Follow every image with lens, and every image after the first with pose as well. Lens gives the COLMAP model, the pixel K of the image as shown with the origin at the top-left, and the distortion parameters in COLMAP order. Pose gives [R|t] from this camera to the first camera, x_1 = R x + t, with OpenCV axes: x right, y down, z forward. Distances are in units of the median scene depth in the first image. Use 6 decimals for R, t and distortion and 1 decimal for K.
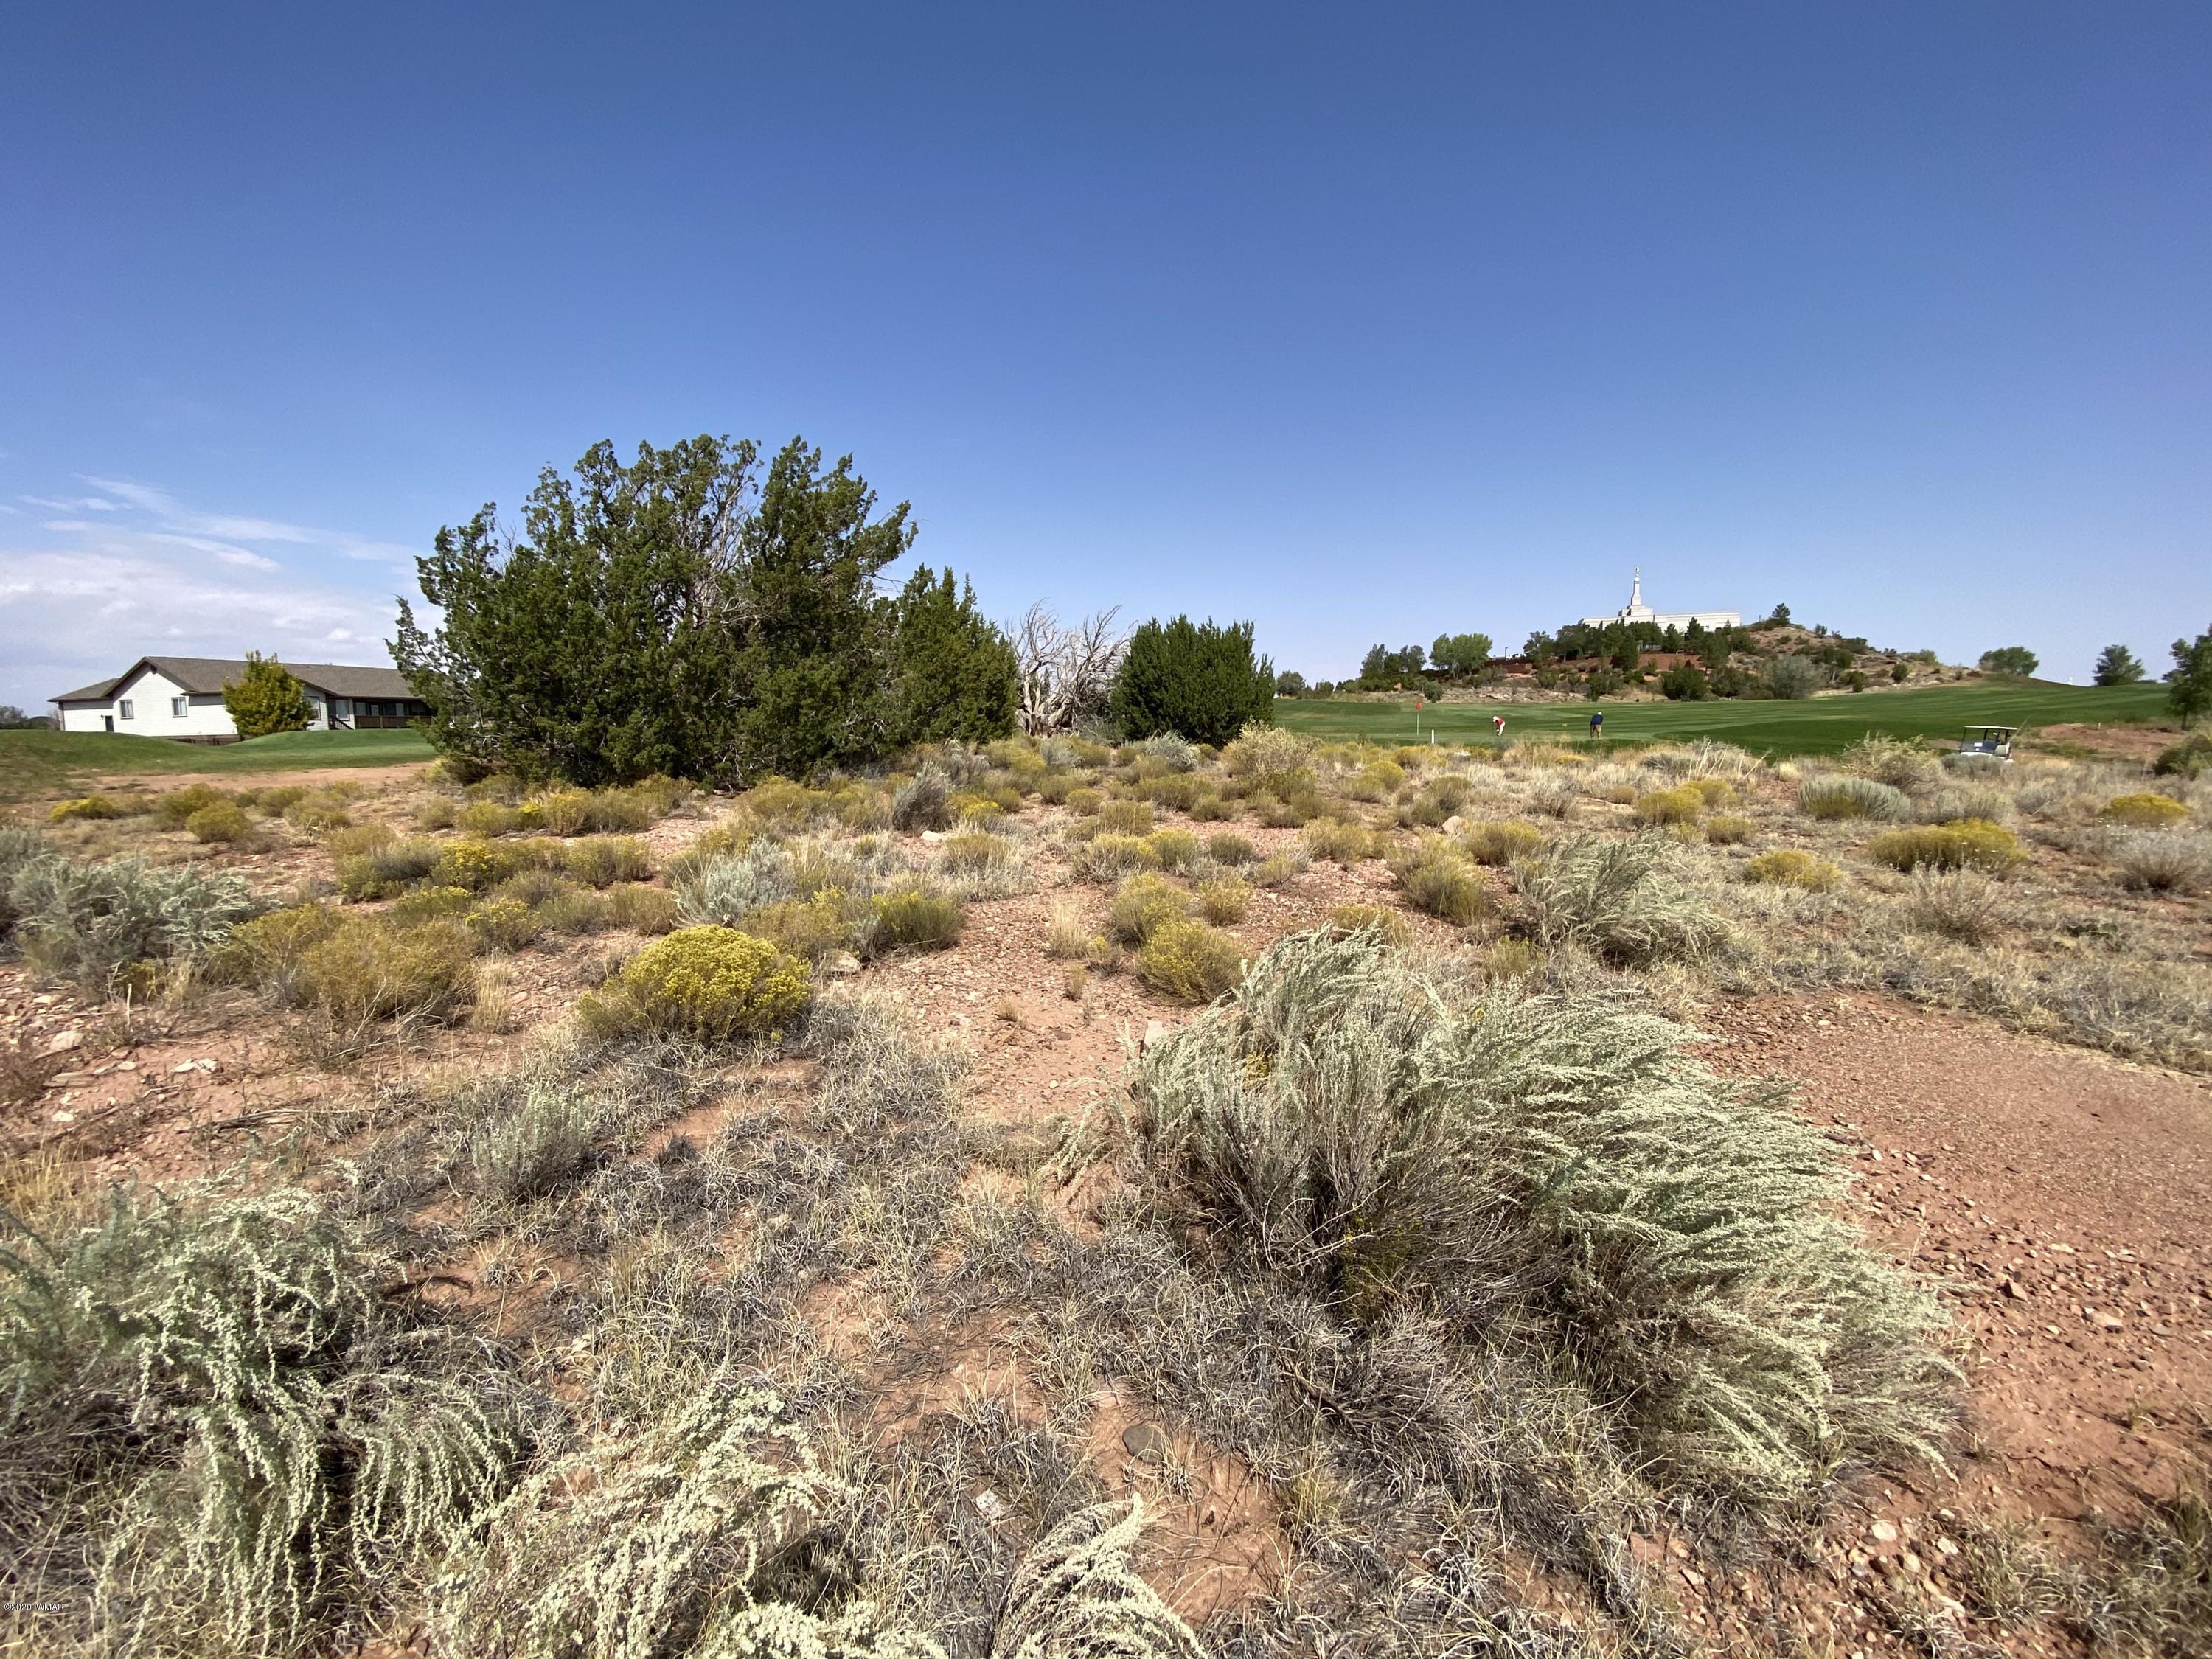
lens RADIAL K [[886.3, 0, 1096.5], [0, 886.3, 825.6], [0, 0, 1]] dist [0.019027, -0.019141]
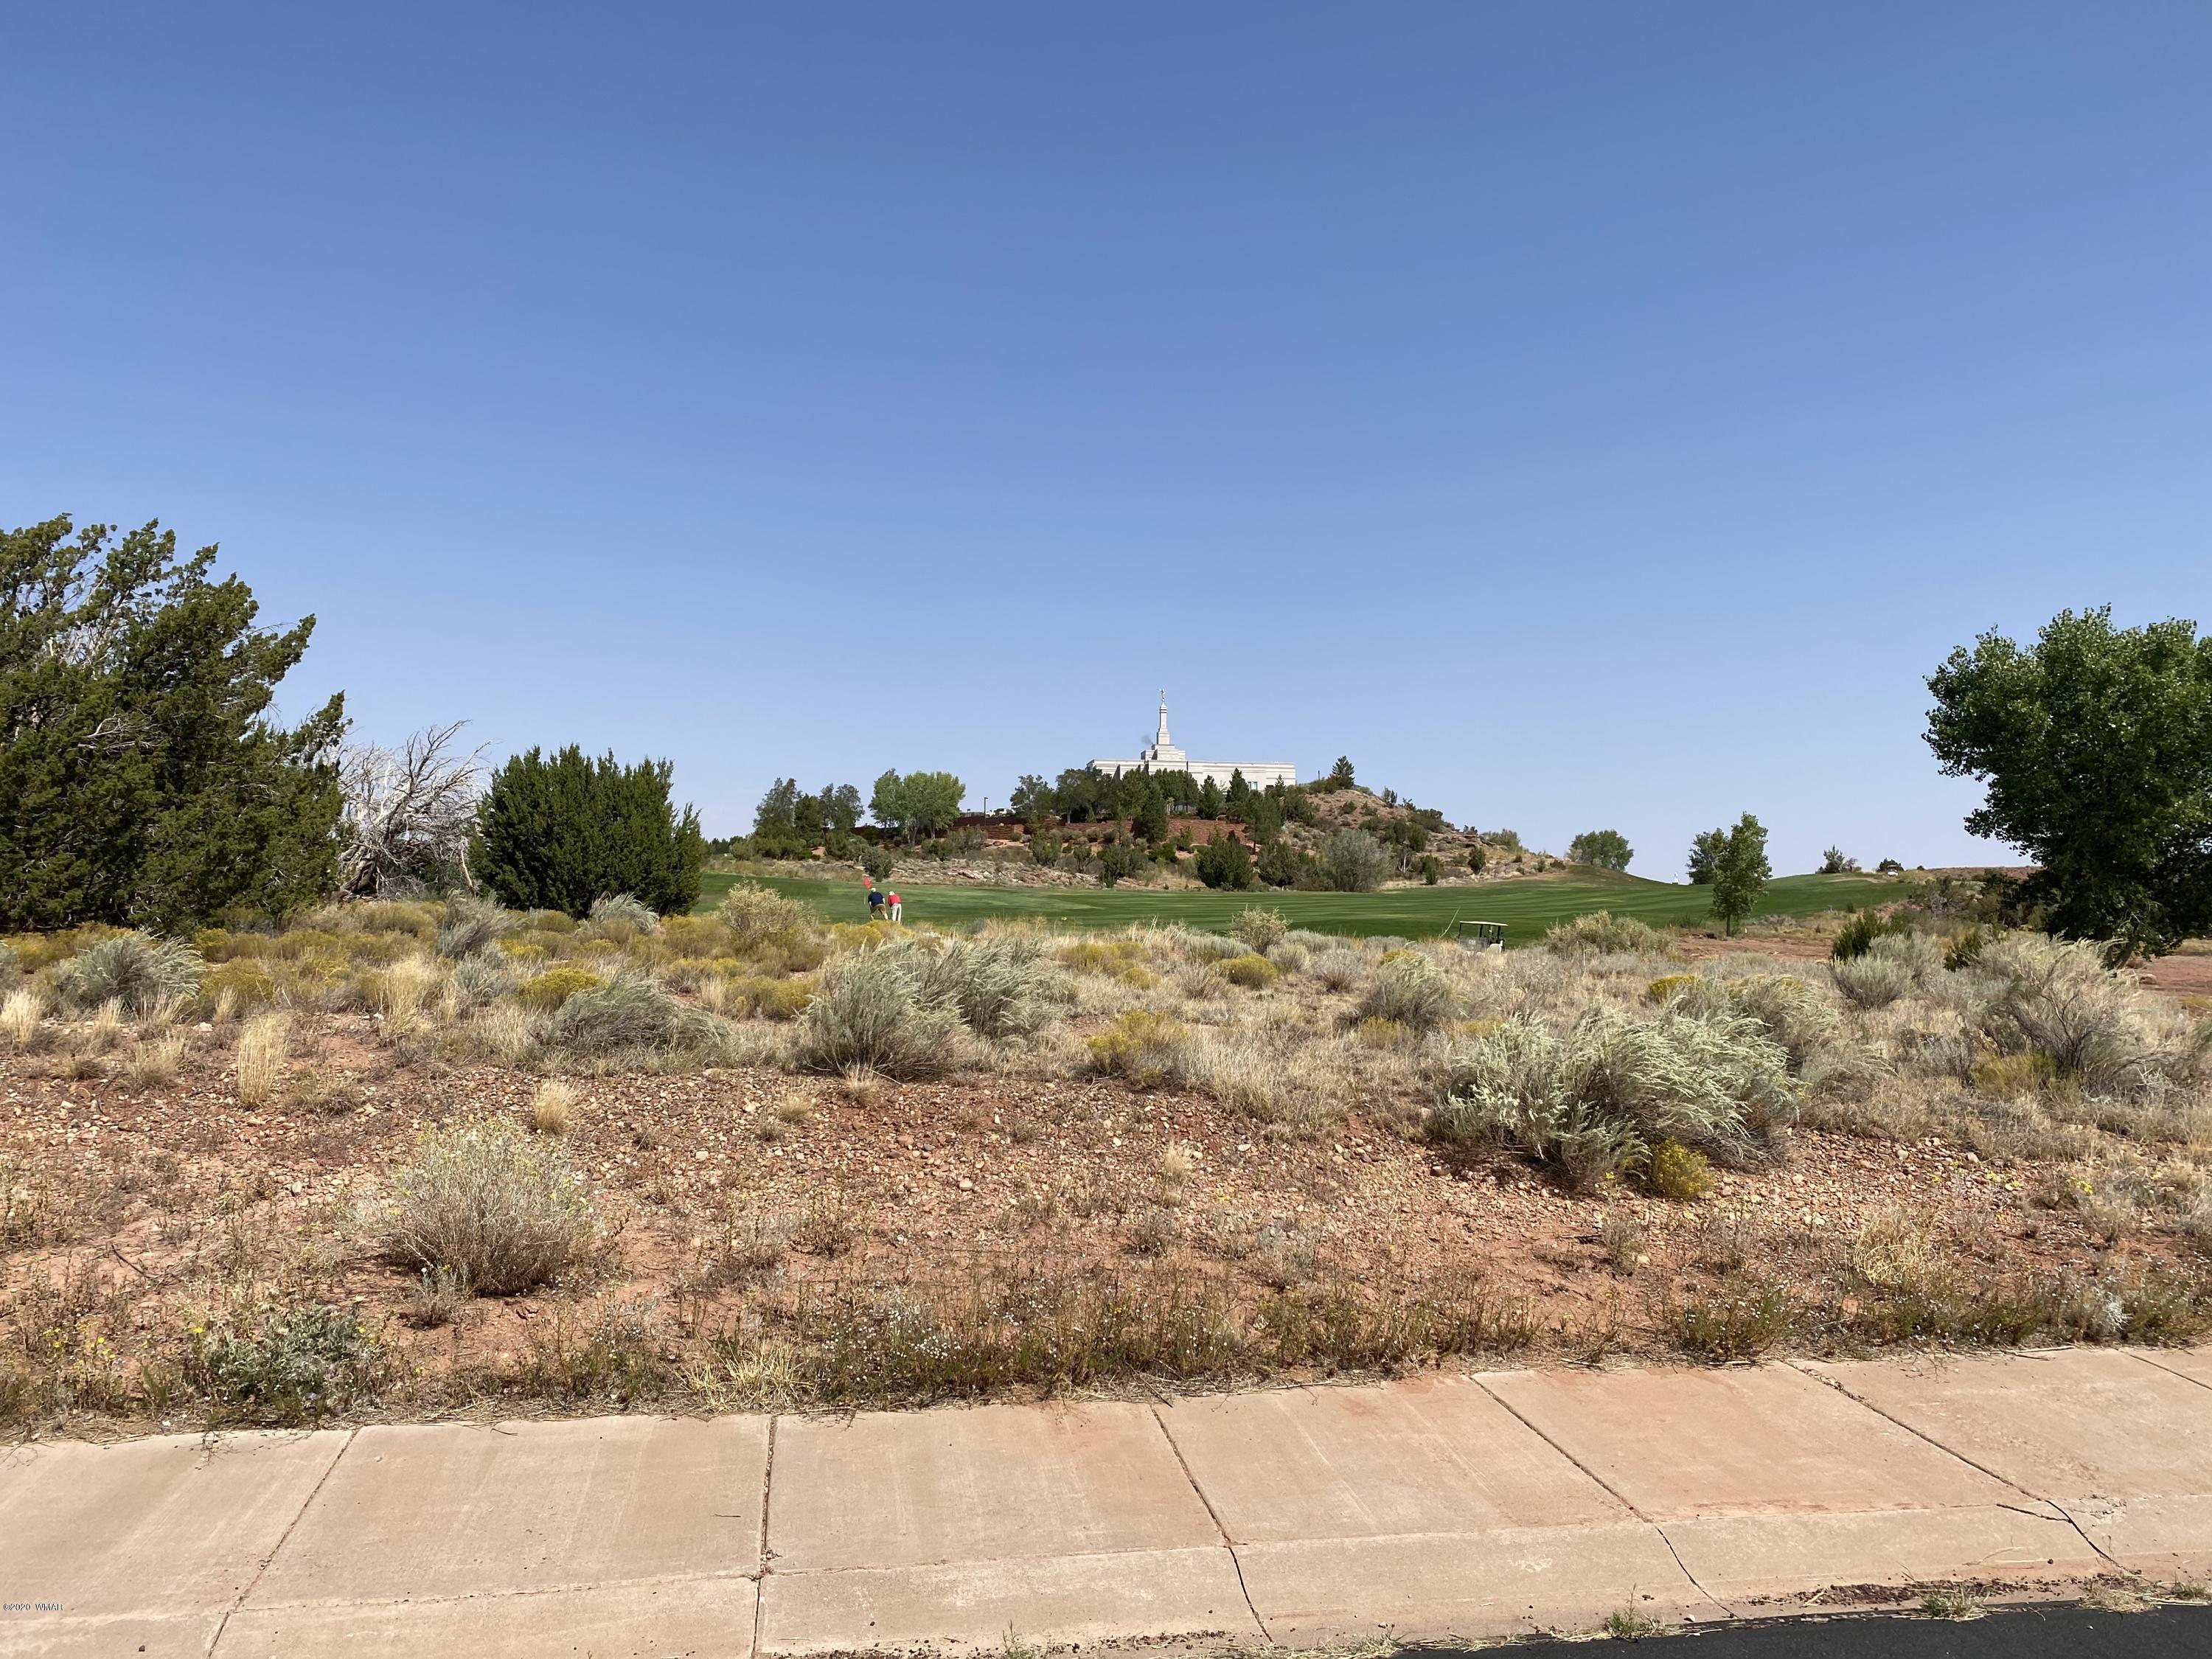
lens RADIAL K [[1679.1, 0, 1093.1], [0, 1679.1, 834.9], [0, 0, 1]] dist [0.026109, -0.022607]
pose [[0.882205, 0.042482, 0.468946, -0.412691], [0.033818, 0.987634, -0.153089, 0.149593], [-0.469650, 0.150915, 0.869858, -0.967763]]
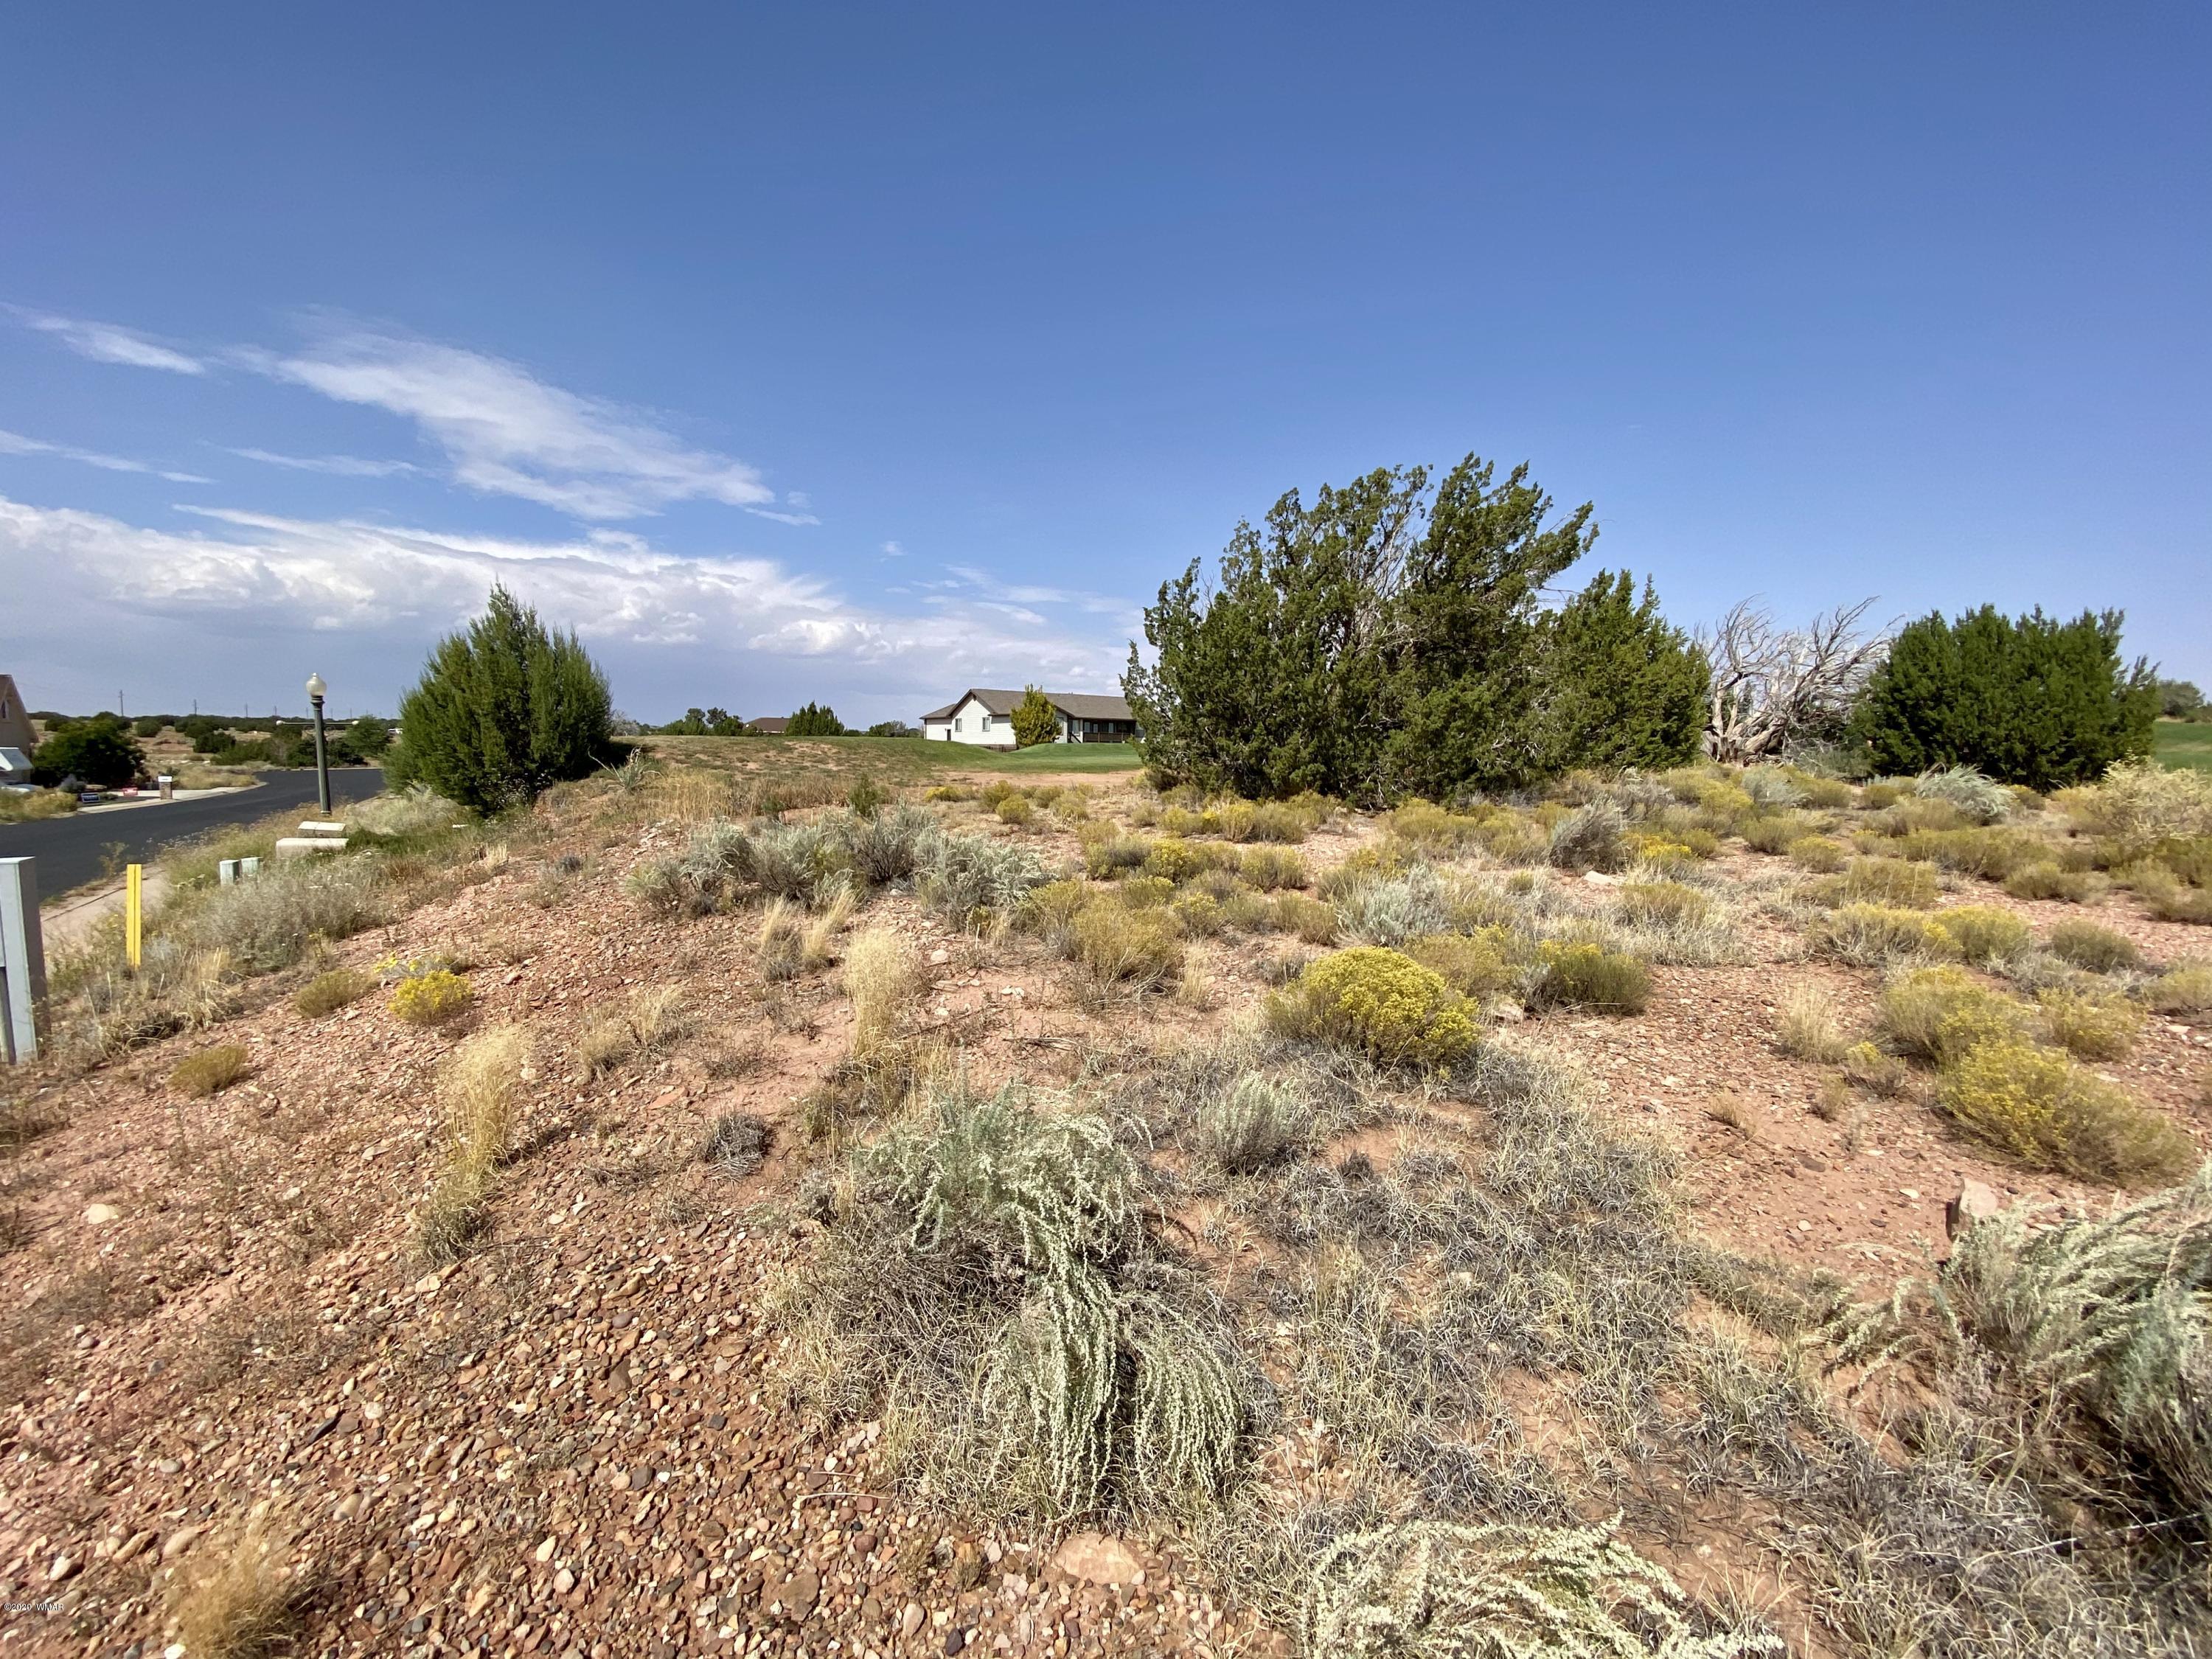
lens RADIAL K [[886.3, 0, 1098.6], [0, 886.3, 828.0], [0, 0, 1]] dist [0.019027, -0.019141]
pose [[0.784027, 0.078163, -0.615786, -0.031198], [-0.090756, 0.995814, 0.010850, -0.002061], [0.614056, 0.047380, 0.787839, -0.002073]]
